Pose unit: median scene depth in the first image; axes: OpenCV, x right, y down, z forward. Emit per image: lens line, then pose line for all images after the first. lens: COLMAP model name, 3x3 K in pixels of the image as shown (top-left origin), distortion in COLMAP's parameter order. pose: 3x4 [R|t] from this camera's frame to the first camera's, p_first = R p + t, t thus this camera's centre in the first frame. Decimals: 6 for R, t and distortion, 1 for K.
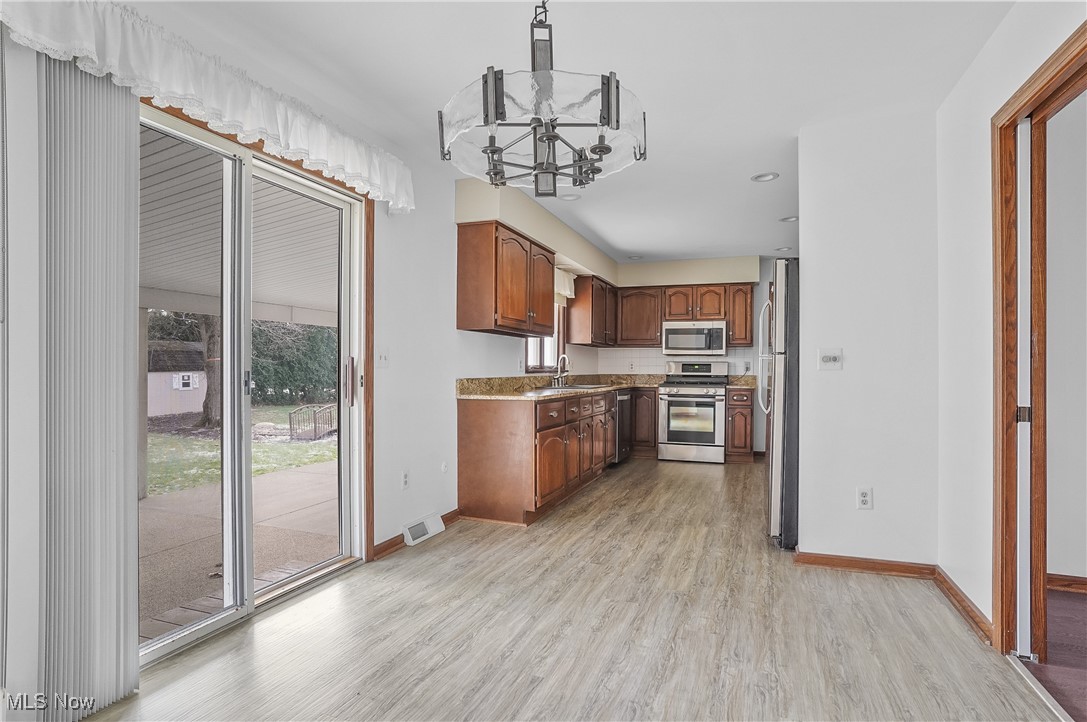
lens RADIAL K [[564.4, 0, 544.0], [0, 564.4, 368.9], [0, 0, 1]] dist [-0.089063, 0.045643]
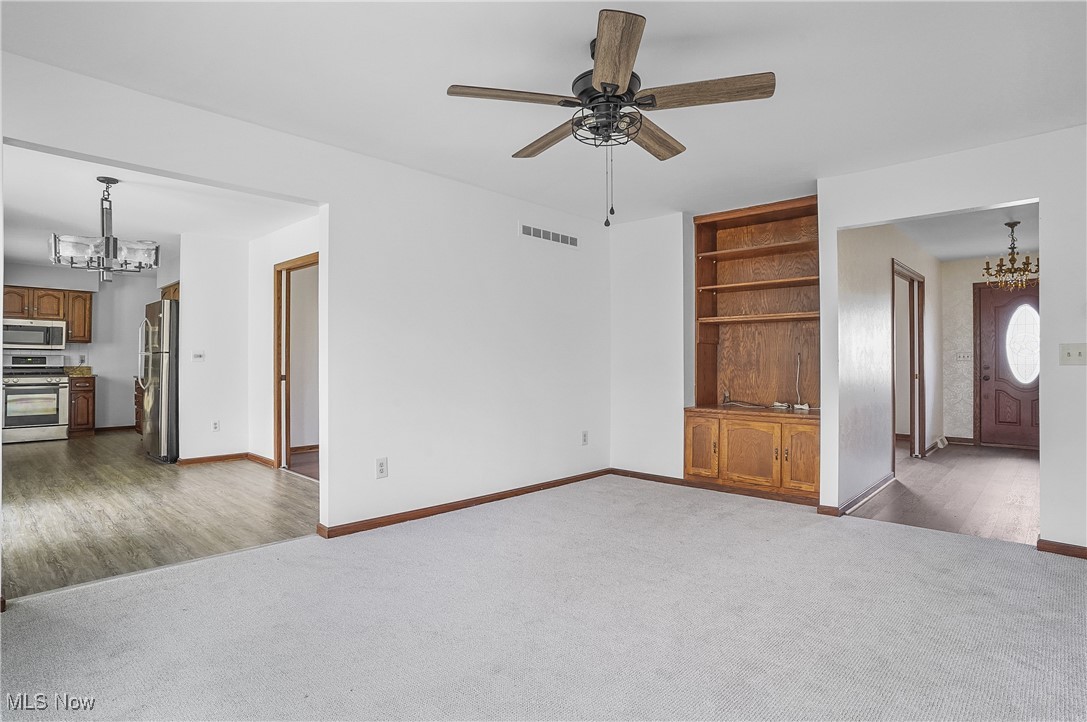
lens RADIAL K [[561.3, 0, 540.0], [0, 561.3, 359.5], [0, 0, 1]] dist [-0.071531, 0.031094]
pose [[0.373325, 0.002454, 0.927697, -0.394760], [0.000699, 0.999995, -0.002927, 0.000275], [-0.927700, 0.001742, 0.373322, -0.402151]]
